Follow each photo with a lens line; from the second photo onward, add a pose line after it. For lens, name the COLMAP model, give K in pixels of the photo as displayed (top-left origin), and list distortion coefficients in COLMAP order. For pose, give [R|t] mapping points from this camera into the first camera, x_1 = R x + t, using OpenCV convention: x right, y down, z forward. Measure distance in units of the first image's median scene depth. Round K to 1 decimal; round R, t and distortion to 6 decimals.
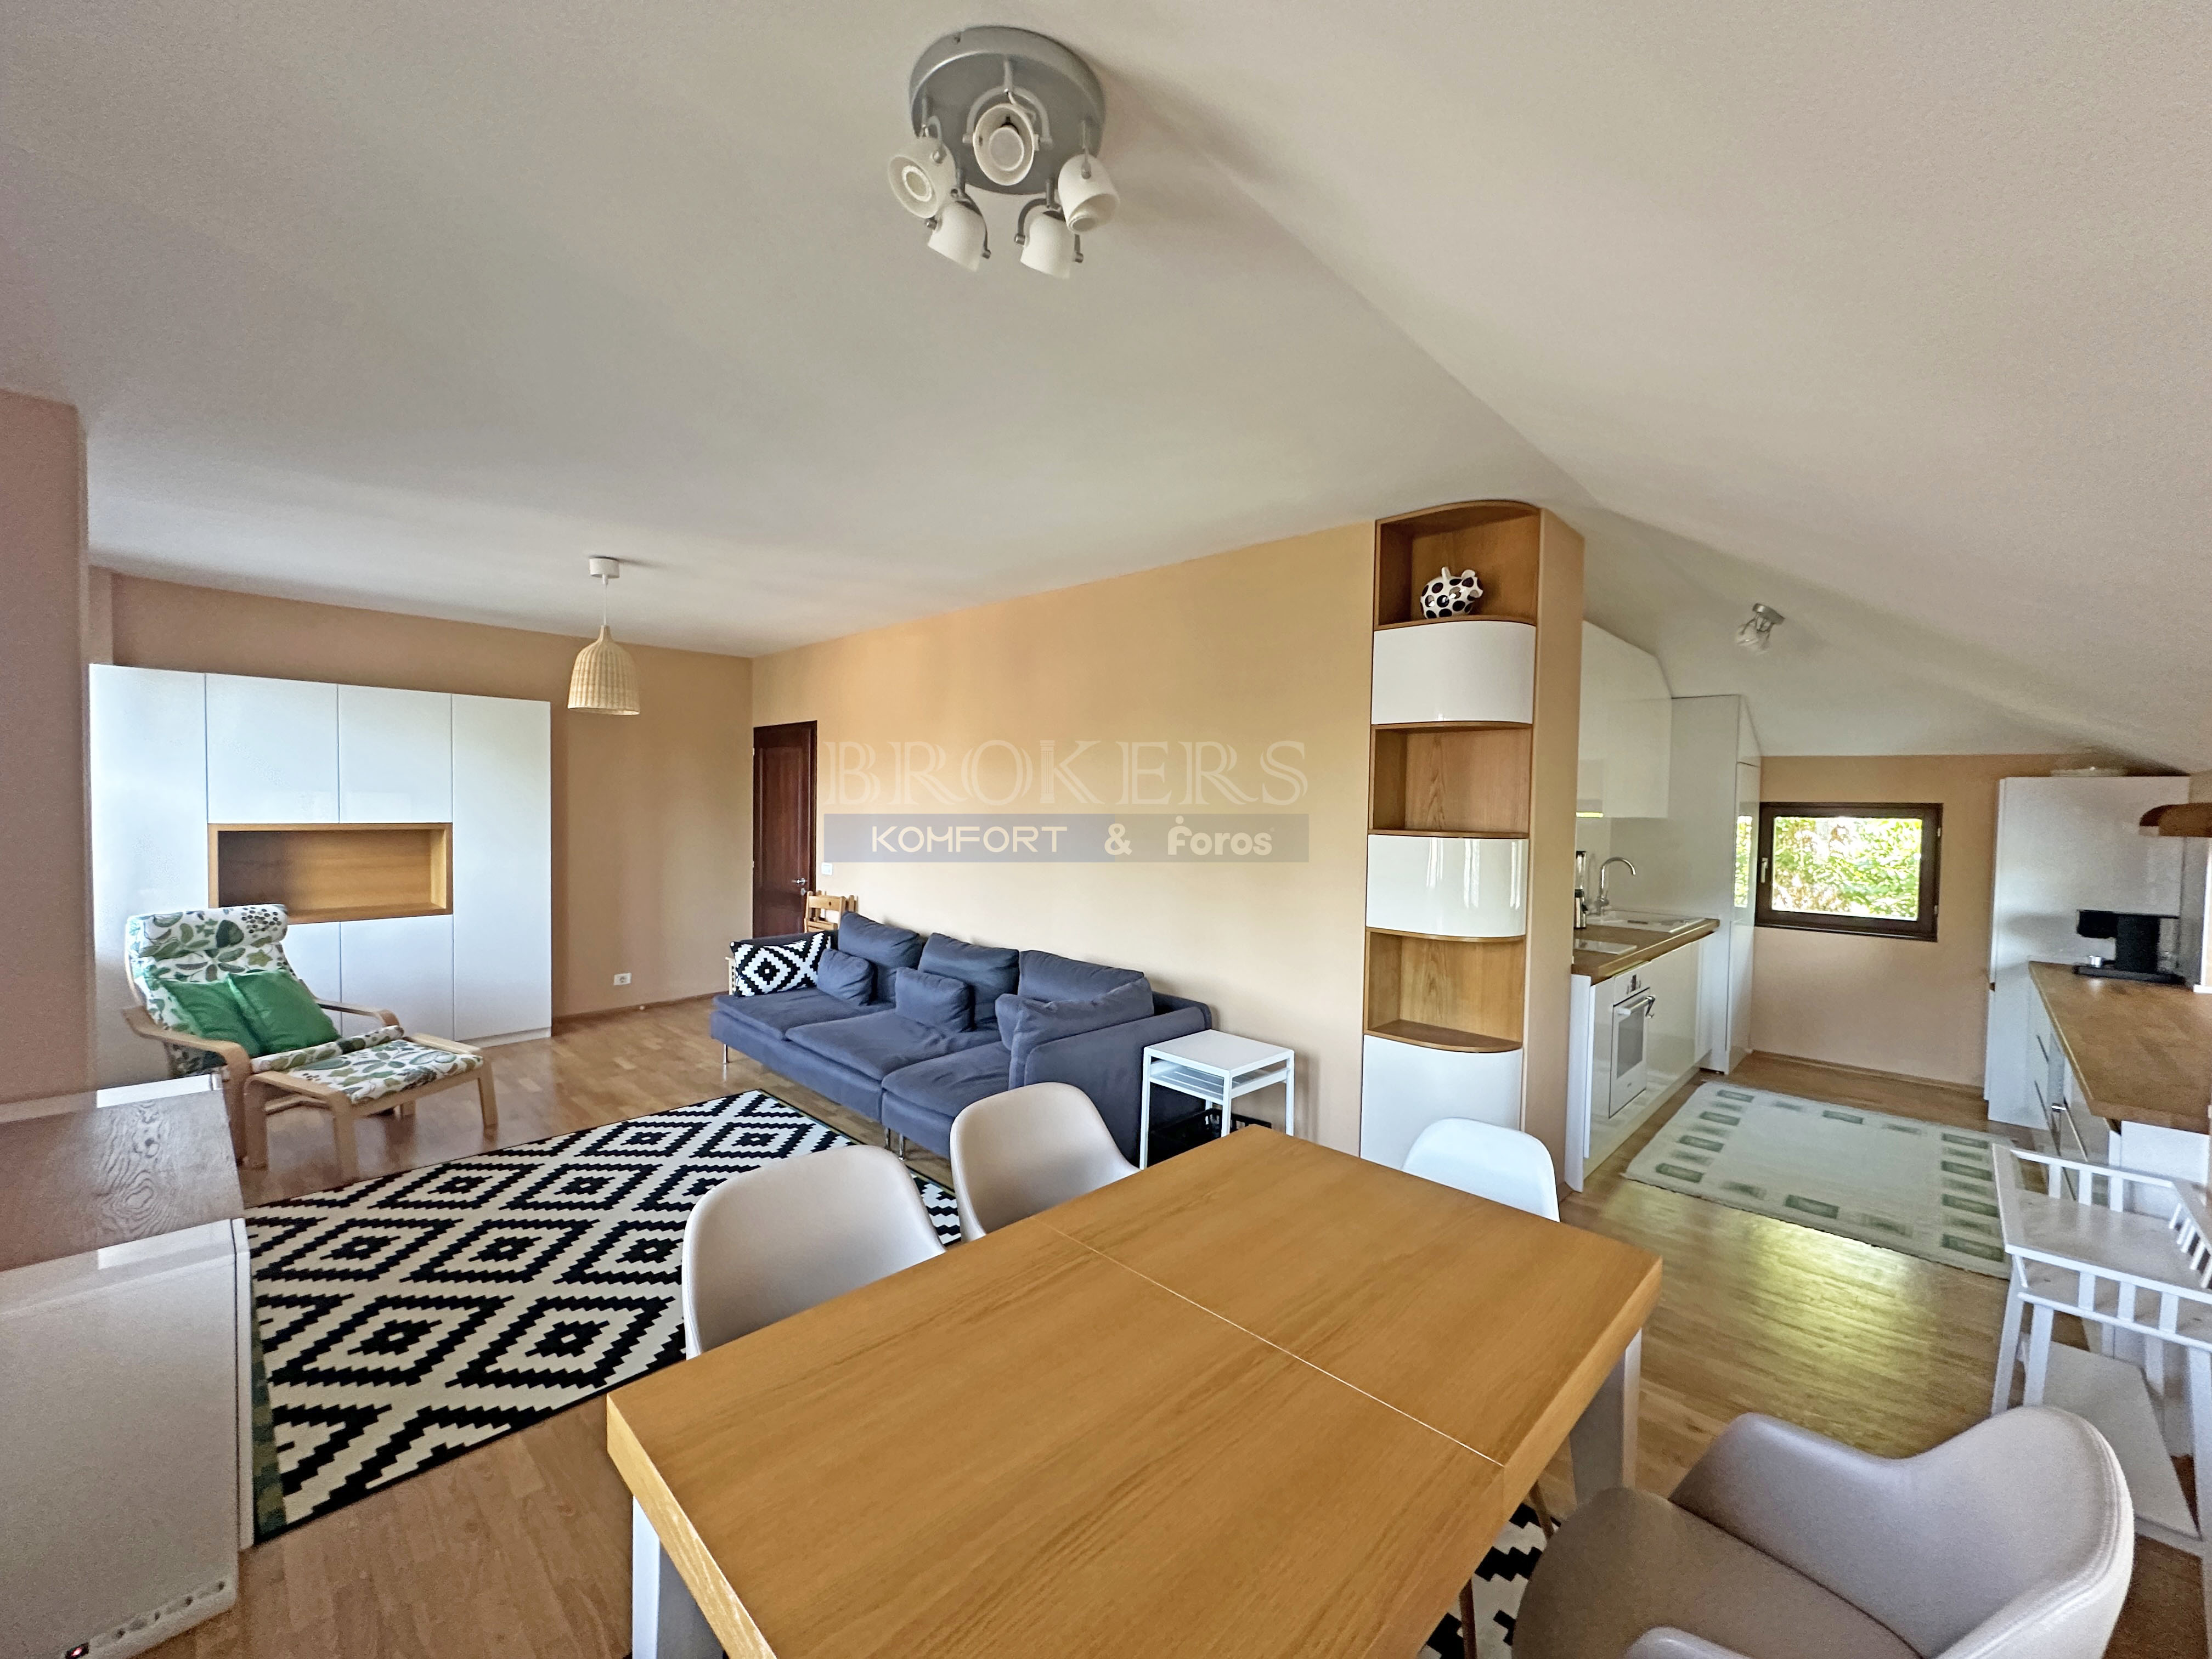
lens RADIAL K [[882.8, 0, 1098.2], [0, 882.8, 835.1], [0, 0, 1]] dist [-0.001057, -0.000187]
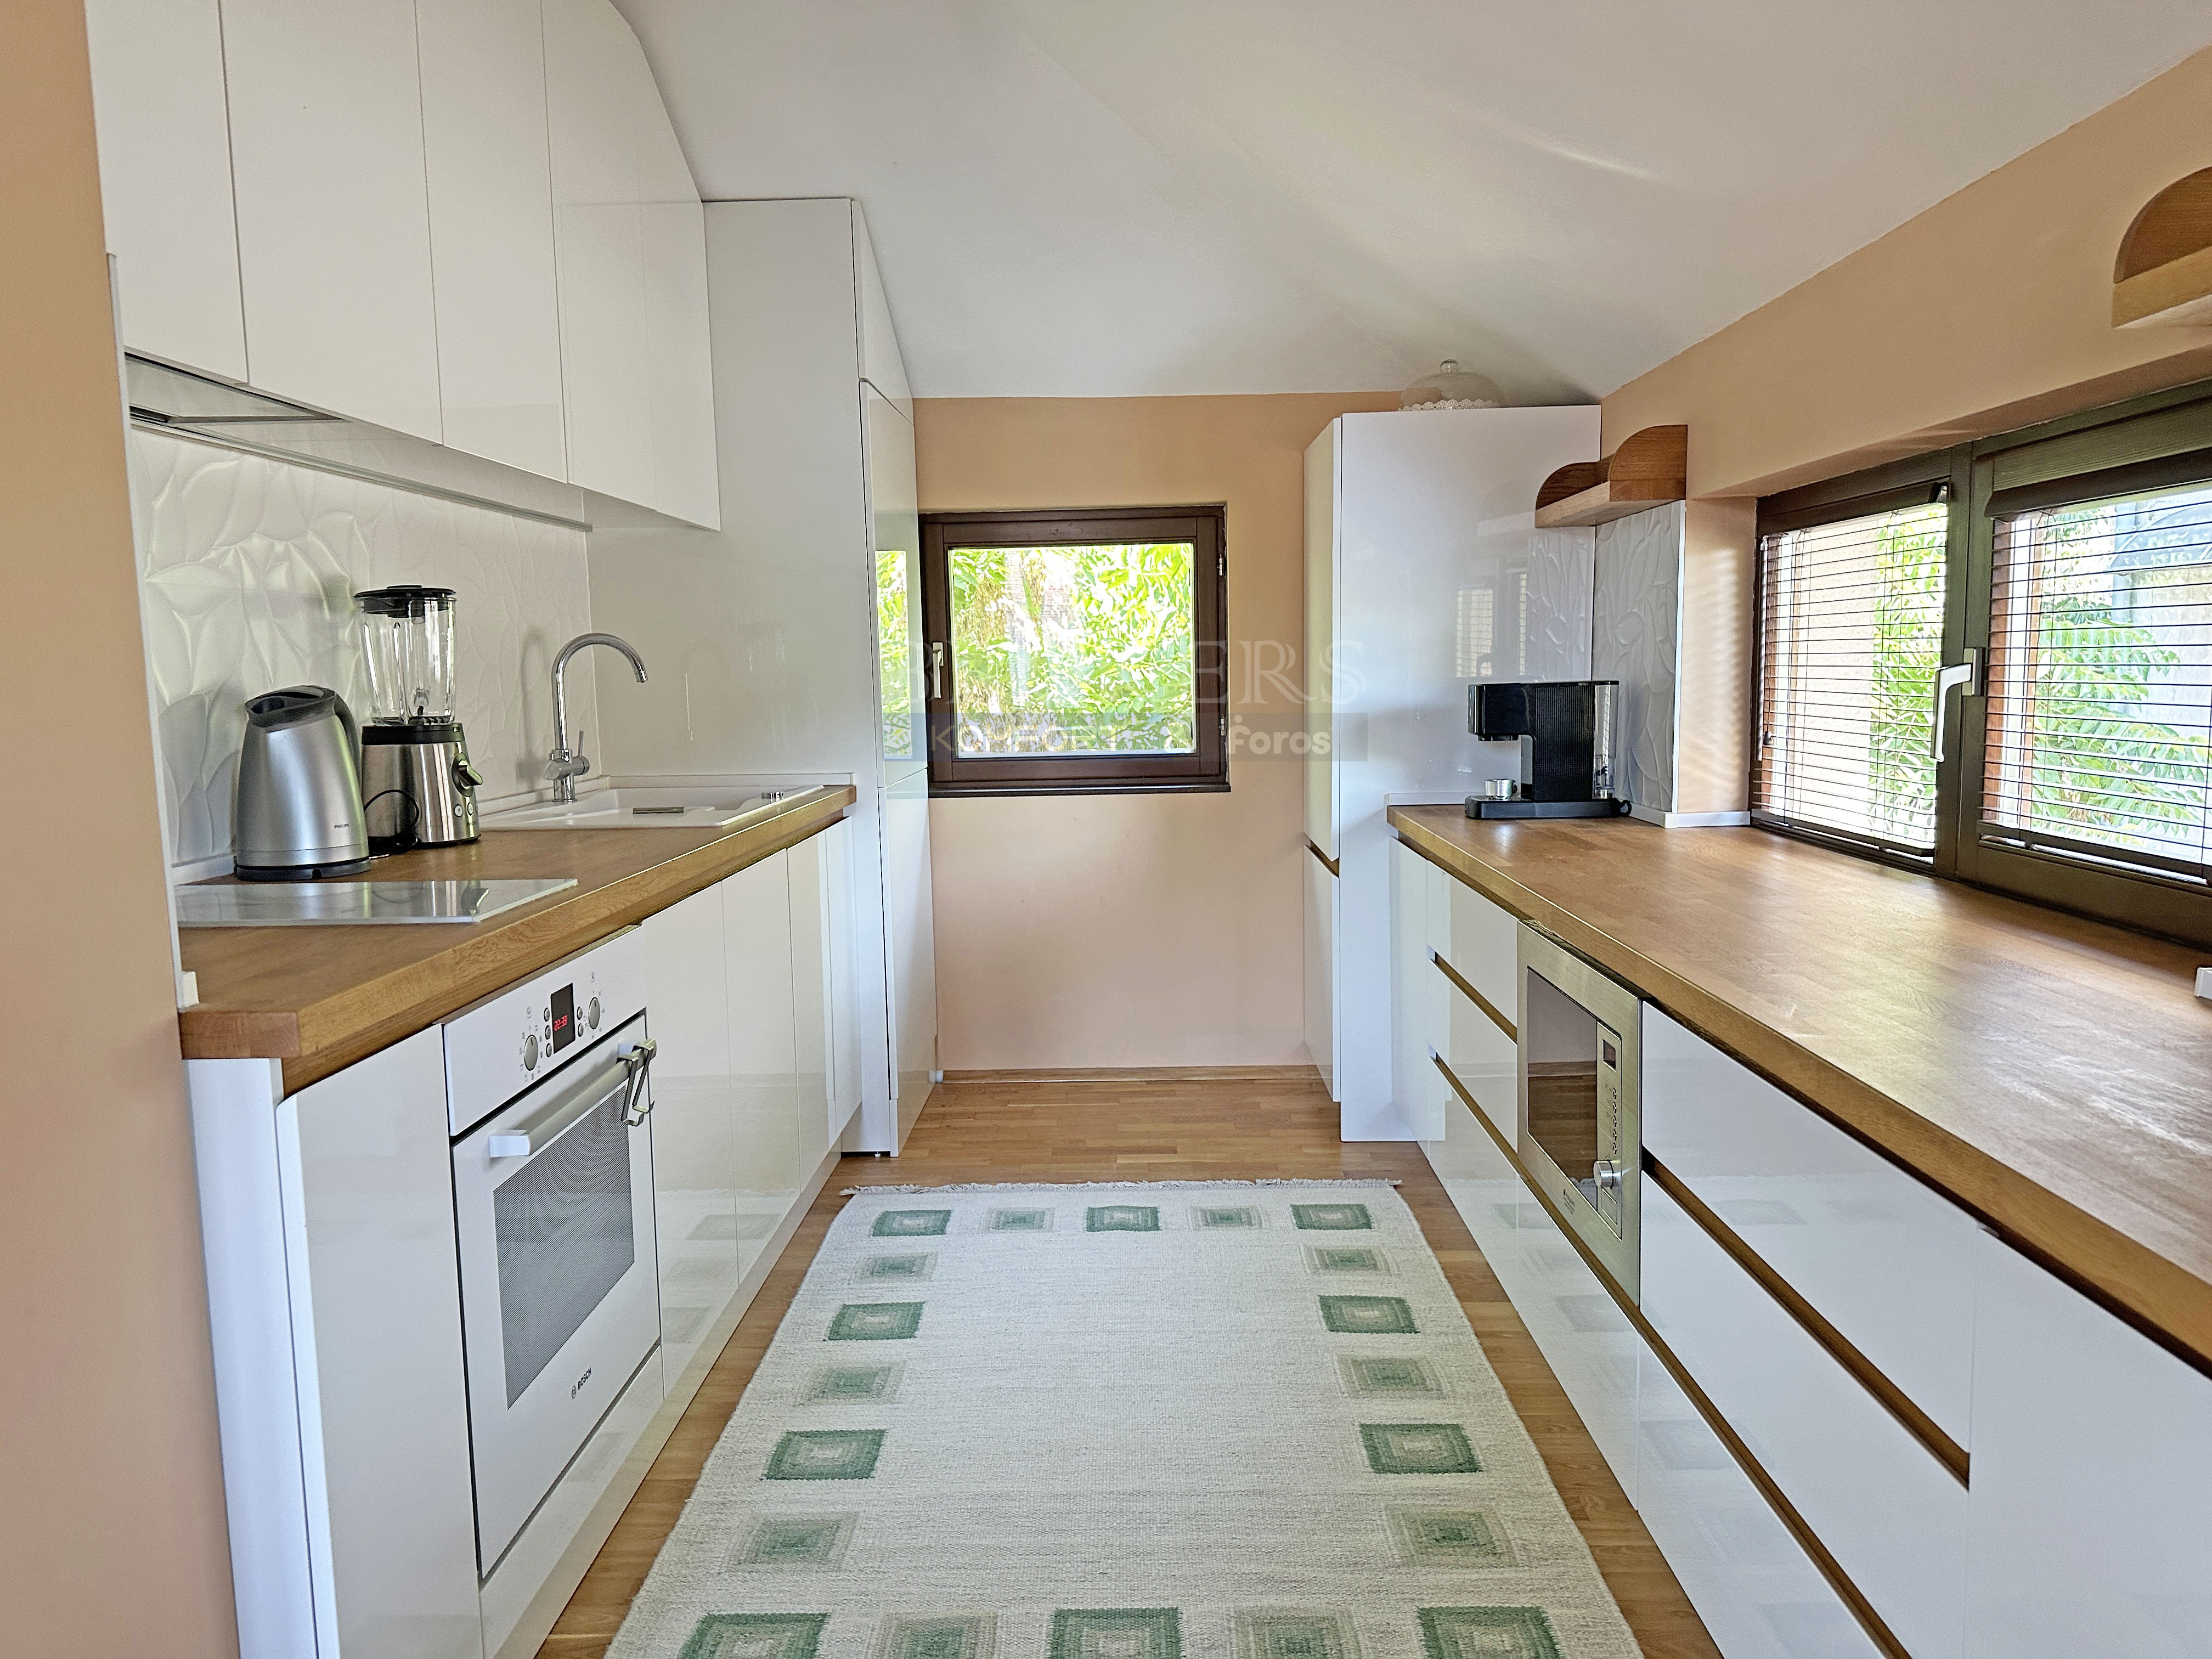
lens RADIAL K [[1560.8, 0, 1111.9], [0, 1560.8, 837.2], [0, 0, 1]] dist [0.106893, -0.178225]
pose [[0.729830, -0.109593, 0.674787, 0.319045], [0.057239, 0.993397, 0.099431, 0.057604], [-0.681228, -0.033943, 0.731284, 0.414649]]
